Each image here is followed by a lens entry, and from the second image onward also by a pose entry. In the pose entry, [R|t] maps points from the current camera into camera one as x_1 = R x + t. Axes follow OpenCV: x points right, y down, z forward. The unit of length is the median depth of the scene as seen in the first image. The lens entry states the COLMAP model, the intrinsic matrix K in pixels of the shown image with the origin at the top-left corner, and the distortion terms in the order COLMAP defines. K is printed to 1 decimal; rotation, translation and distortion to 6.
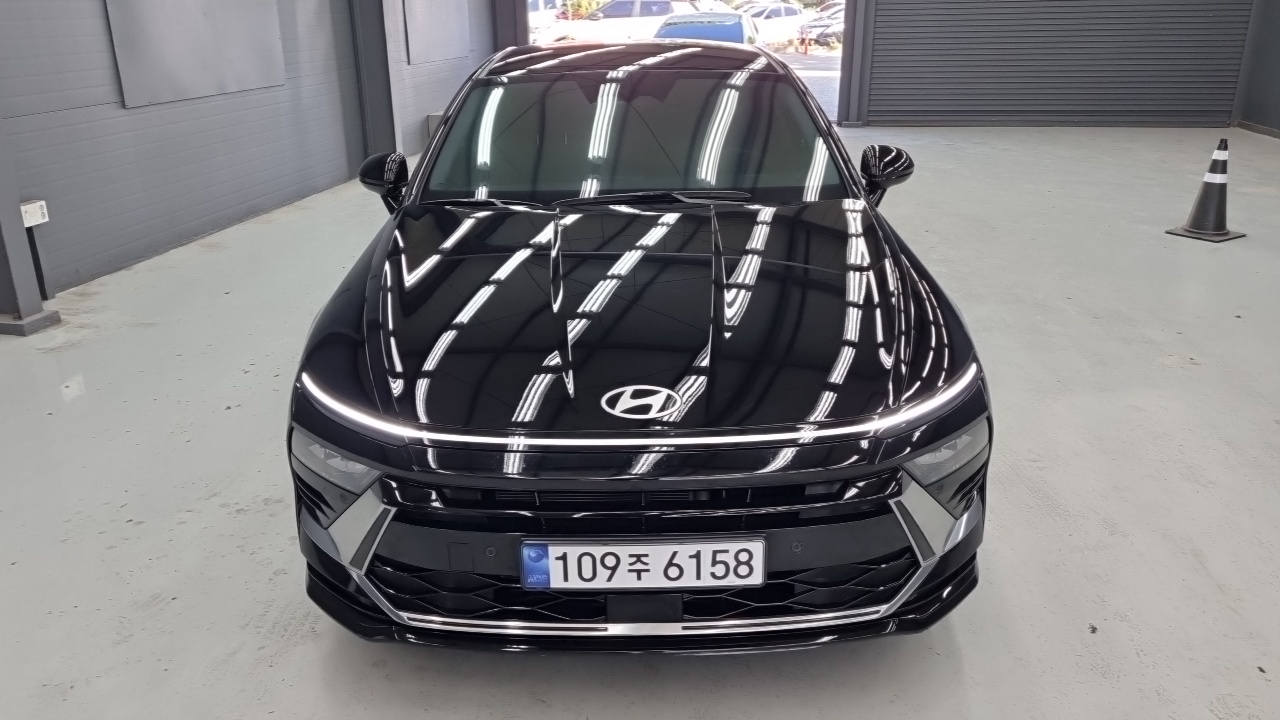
lens RADIAL K [[929.9, 0, 638.5], [0, 929.9, 360.0], [0, 0, 1]] dist [0.040324, -0.002262]
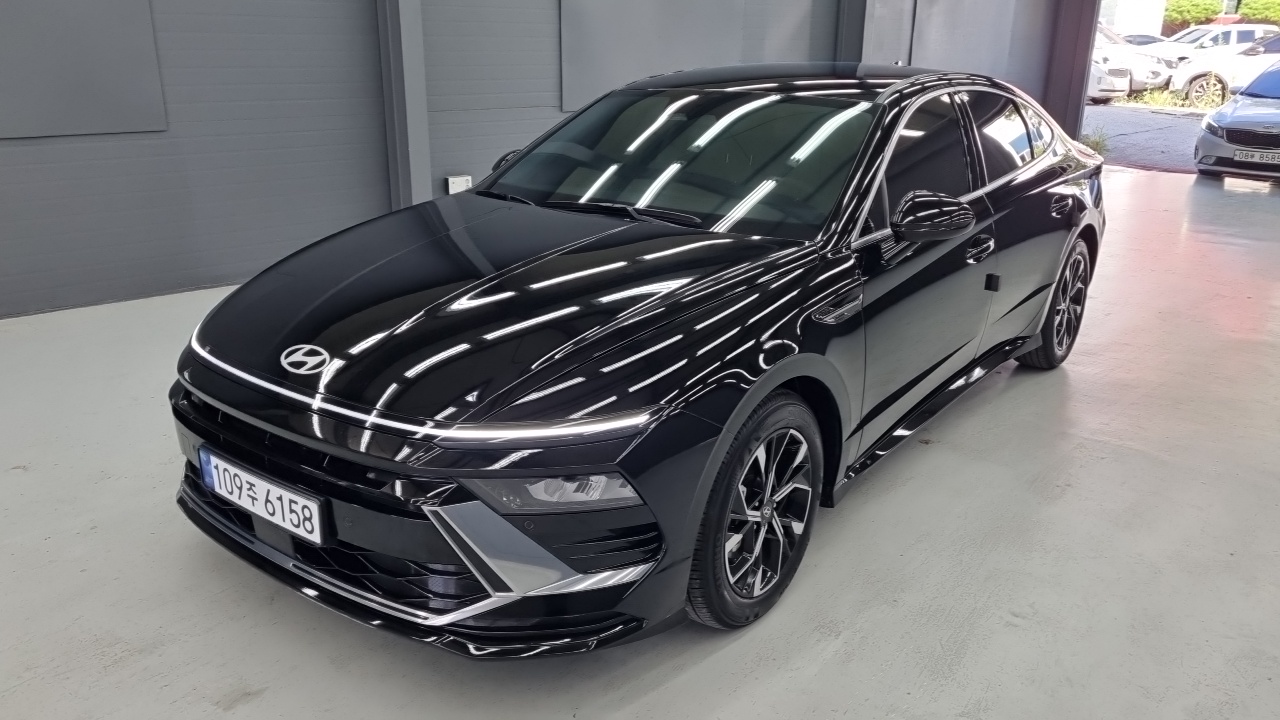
lens RADIAL K [[929.9, 0, 637.8], [0, 929.9, 361.9], [0, 0, 1]] dist [0.040324, -0.002262]
pose [[0.797692, 0.219541, -0.561685, 0.981021], [-0.234916, 0.970932, 0.045878, -0.101094], [0.555430, 0.095352, 0.826078, 0.284909]]
